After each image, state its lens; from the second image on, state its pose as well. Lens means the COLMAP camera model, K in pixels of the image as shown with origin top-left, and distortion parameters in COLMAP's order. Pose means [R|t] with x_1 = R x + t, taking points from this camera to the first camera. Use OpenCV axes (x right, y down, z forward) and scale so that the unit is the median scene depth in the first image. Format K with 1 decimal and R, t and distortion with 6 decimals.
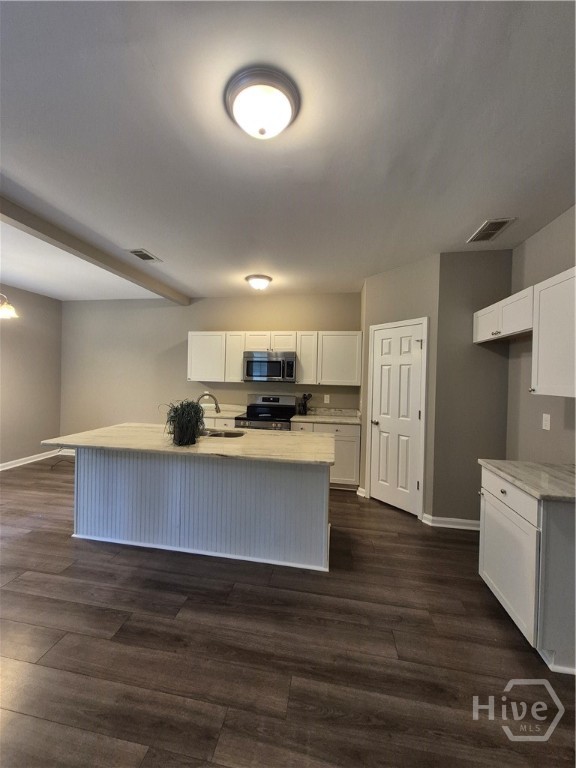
lens RADIAL K [[299.9, 0, 278.2], [0, 299.9, 380.2], [0, 0, 1]] dist [0.003217, -0.000136]
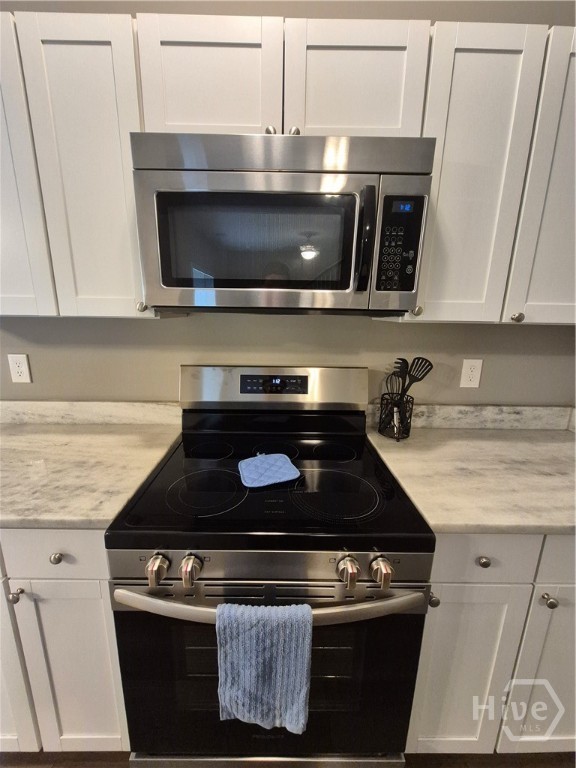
lens RADIAL K [[299.9, 0, 278.2], [0, 299.9, 380.2], [0, 0, 1]] dist [0.003217, -0.000136]
pose [[0.983063, -0.052257, 0.175657, -0.088816], [0.012486, 0.975355, 0.220287, 0.005369], [-0.182840, -0.214363, 0.959489, 0.996295]]
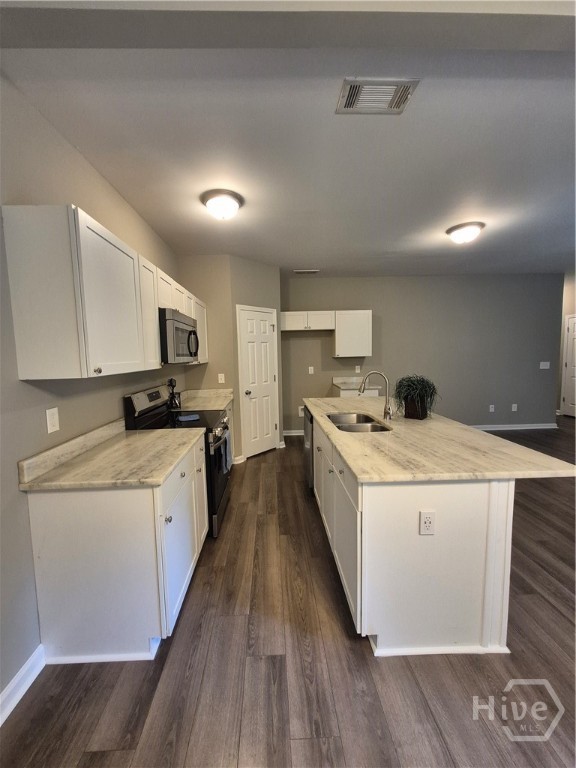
lens RADIAL K [[299.9, 0, 278.2], [0, 299.9, 380.2], [0, 0, 1]] dist [0.003217, -0.000136]
pose [[-0.210808, -0.105189, 0.971851, -0.845790], [0.027280, 0.993173, 0.113414, -0.033062], [-0.977147, 0.050421, -0.206499, 1.175960]]
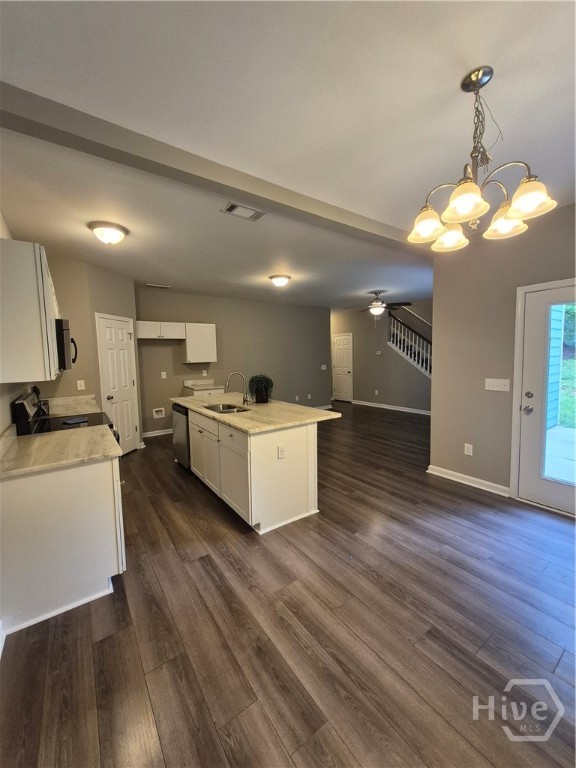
lens RADIAL K [[299.9, 0, 278.2], [0, 299.9, 380.2], [0, 0, 1]] dist [0.003217, -0.000136]
pose [[-0.709496, -0.066735, 0.701542, -1.024507], [0.011134, 0.994320, 0.105847, -0.047186], [-0.704621, 0.082909, -0.704723, 1.428371]]
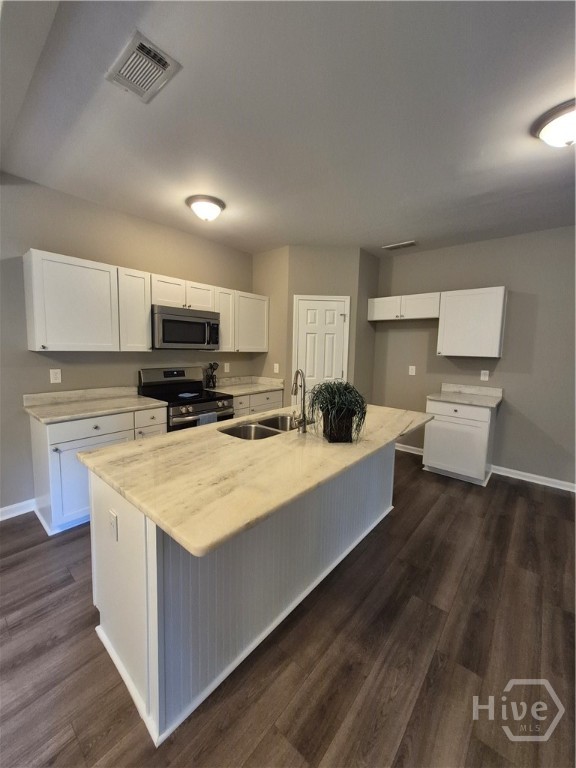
lens RADIAL K [[304.2, 0, 273.4], [0, 304.2, 375.4], [0, 0, 1]] dist [0.002824, 0.000217]
pose [[0.519821, -0.093228, 0.849173, -0.713927], [-0.001995, 0.993892, 0.110337, -0.019473], [-0.854273, -0.059050, 0.516460, 0.534415]]
